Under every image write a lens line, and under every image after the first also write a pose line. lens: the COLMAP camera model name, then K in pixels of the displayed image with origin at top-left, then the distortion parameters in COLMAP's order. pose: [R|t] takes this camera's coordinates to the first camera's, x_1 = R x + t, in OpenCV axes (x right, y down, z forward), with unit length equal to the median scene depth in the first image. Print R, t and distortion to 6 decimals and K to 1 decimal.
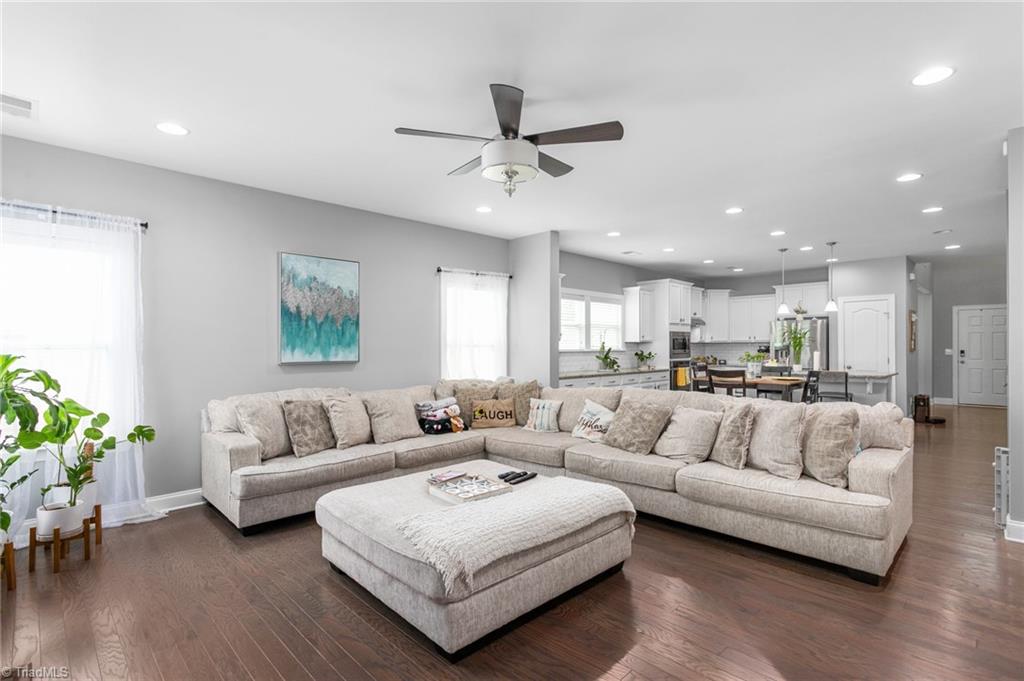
lens RADIAL K [[488.8, 0, 515.7], [0, 488.8, 341.3], [0, 0, 1]] dist [0.000130, 0.000610]
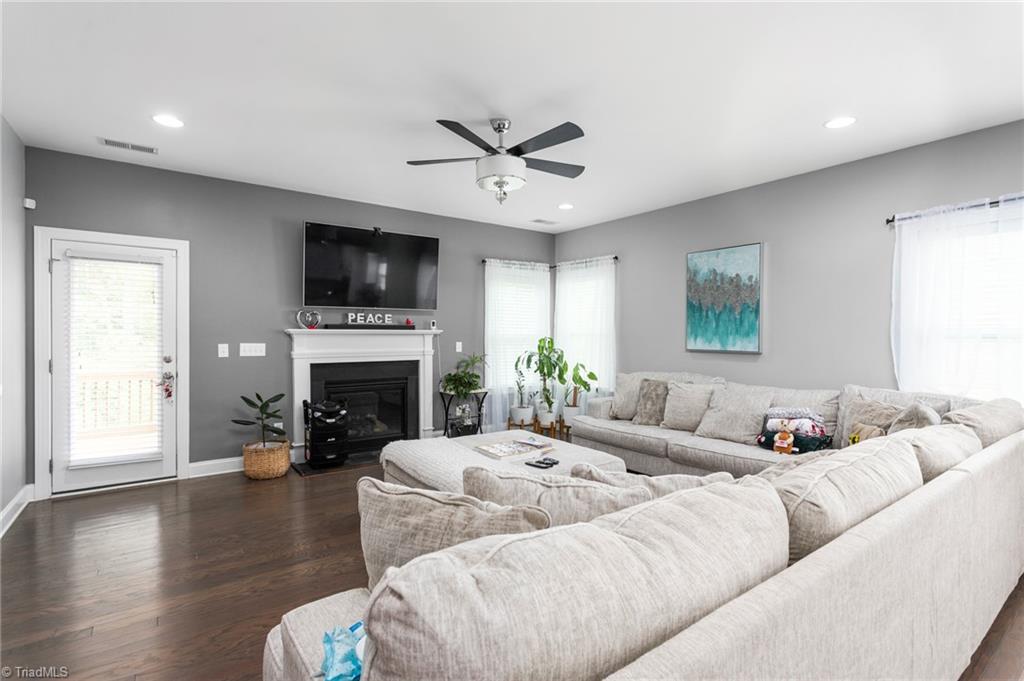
lens RADIAL K [[488.8, 0, 515.7], [0, 488.8, 341.3], [0, 0, 1]] dist [0.000130, 0.000610]
pose [[-0.148731, 0.015130, -0.988762, 0.426138], [0.002821, 0.999885, 0.014876, 0.003803], [0.988874, -0.000577, -0.148757, 0.455975]]
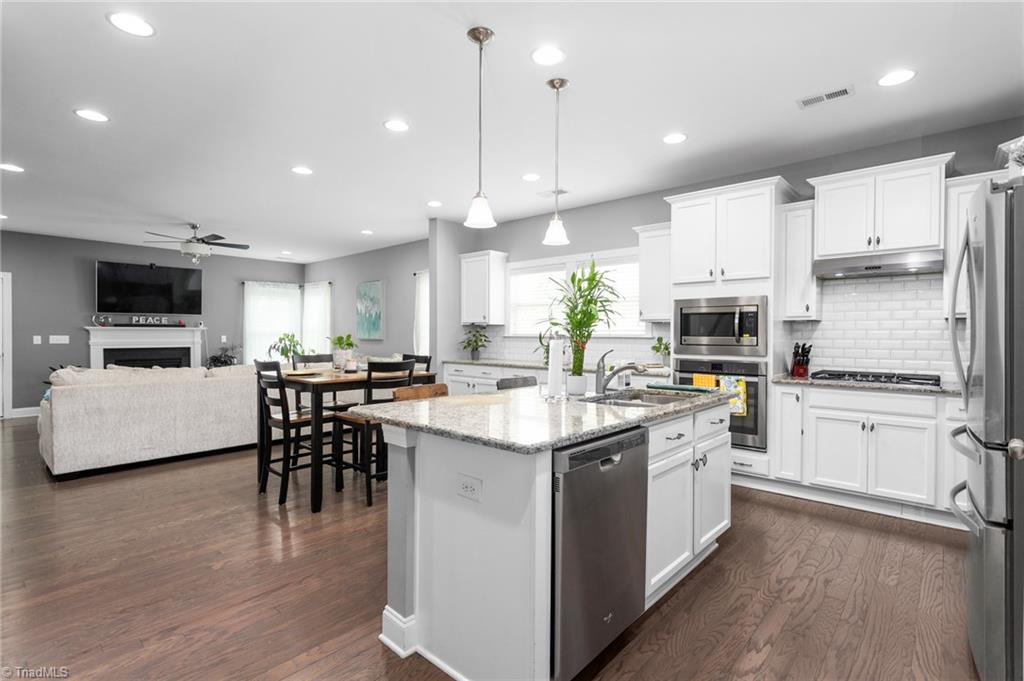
lens RADIAL K [[480.7, 0, 515.2], [0, 480.7, 340.1], [0, 0, 1]] dist [-0.000154, 0.000372]
pose [[0.061727, 0.013543, -0.998001, 0.898232], [0.005081, 0.999891, 0.013883, 0.014898], [0.998080, -0.005928, 0.061651, 0.900659]]
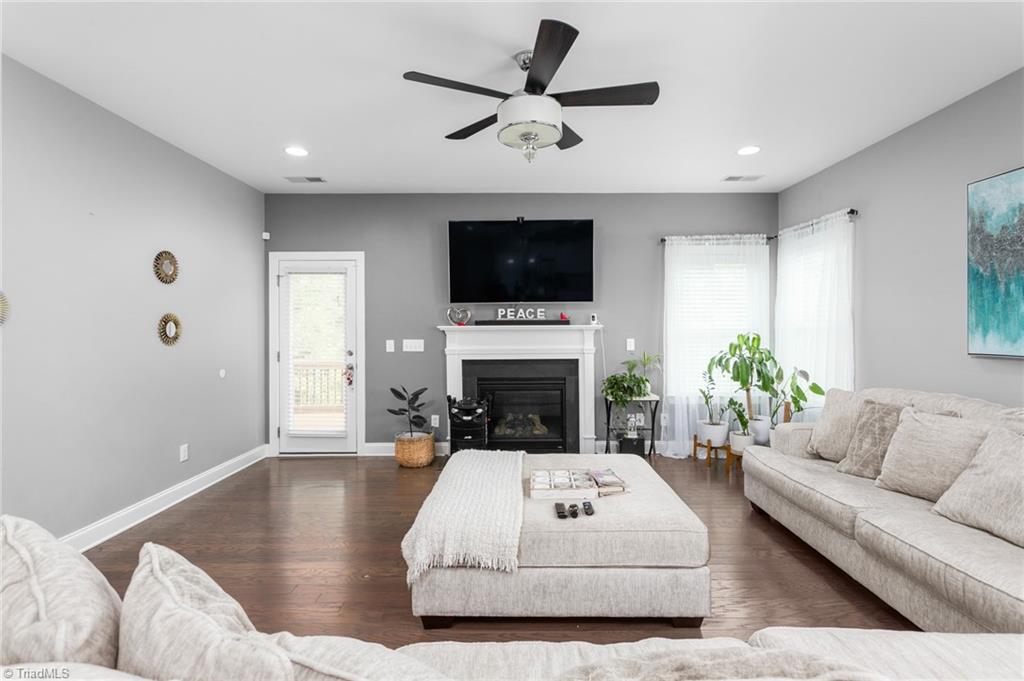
lens RADIAL K [[487.6, 0, 514.1], [0, 487.6, 330.5], [0, 0, 1]] dist [-0.003793, 0.000260]
pose [[-0.702753, 0.005953, -0.711409, 0.243029], [0.010551, 0.999942, -0.002055, 0.004848], [0.711356, -0.008950, -0.702775, 0.605295]]
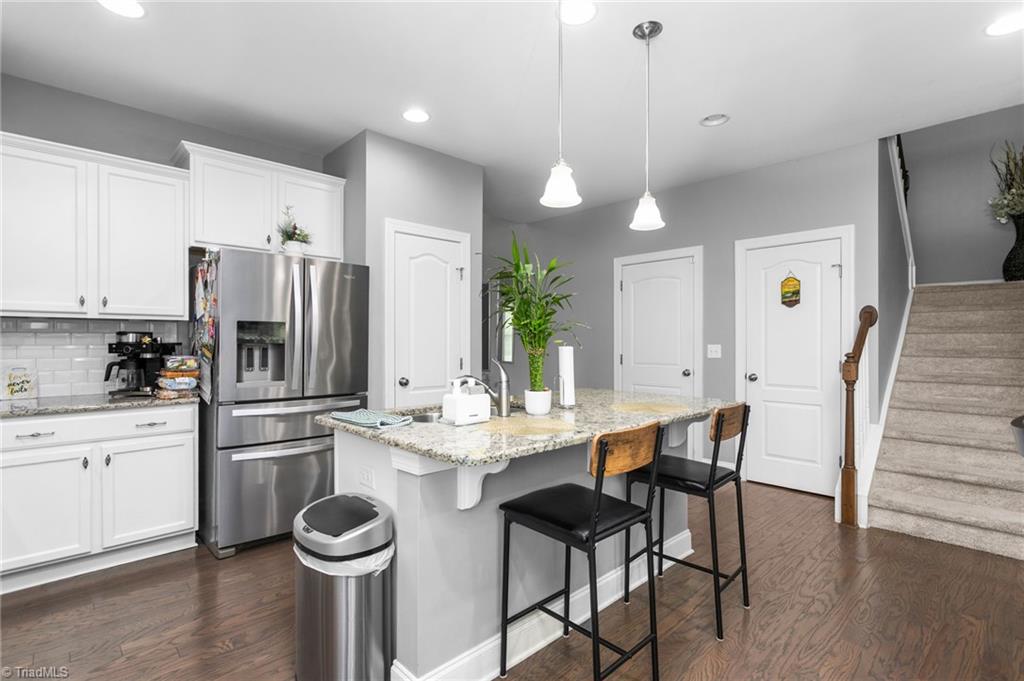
lens RADIAL K [[488.8, 0, 515.7], [0, 488.8, 341.3], [0, 0, 1]] dist [0.000130, 0.000610]
pose [[0.015457, -0.000201, 0.999881, 0.270599], [-0.008792, 0.999961, 0.000337, 0.016172], [-0.999842, -0.008796, 0.015455, 0.975391]]
